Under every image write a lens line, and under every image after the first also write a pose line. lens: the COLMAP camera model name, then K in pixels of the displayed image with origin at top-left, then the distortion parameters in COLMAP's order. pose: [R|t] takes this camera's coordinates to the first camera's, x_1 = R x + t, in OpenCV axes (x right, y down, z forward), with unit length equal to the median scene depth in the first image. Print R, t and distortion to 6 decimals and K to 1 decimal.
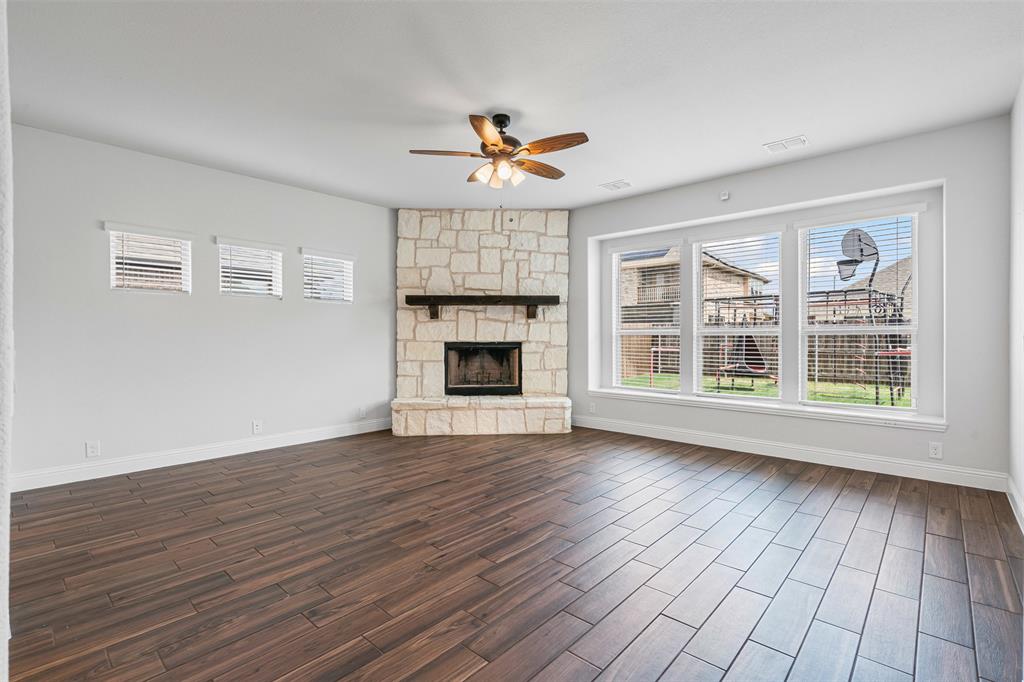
lens RADIAL K [[467.7, 0, 513.3], [0, 467.7, 334.3], [0, 0, 1]] dist [0.003061, 0.001100]
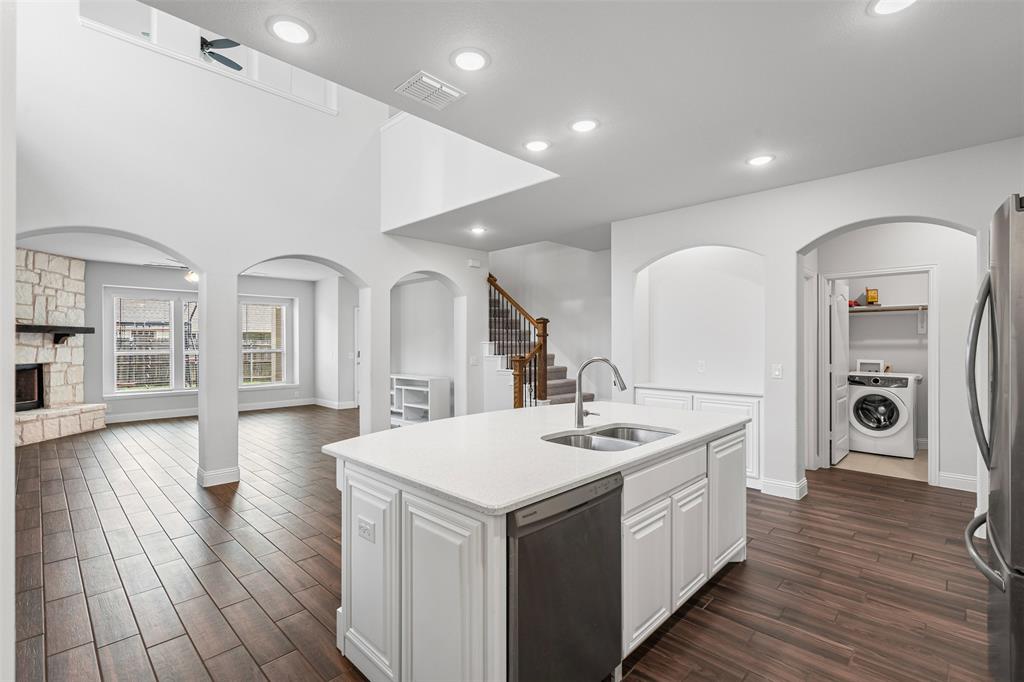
lens RADIAL K [[467.7, 0, 513.2], [0, 467.7, 342.4], [0, 0, 1]] dist [0.003061, 0.001100]
pose [[0.035433, 0.002461, 0.999369, -1.153831], [0.002224, 0.999994, -0.002542, -0.032117], [-0.999370, 0.002313, 0.035428, -0.240400]]
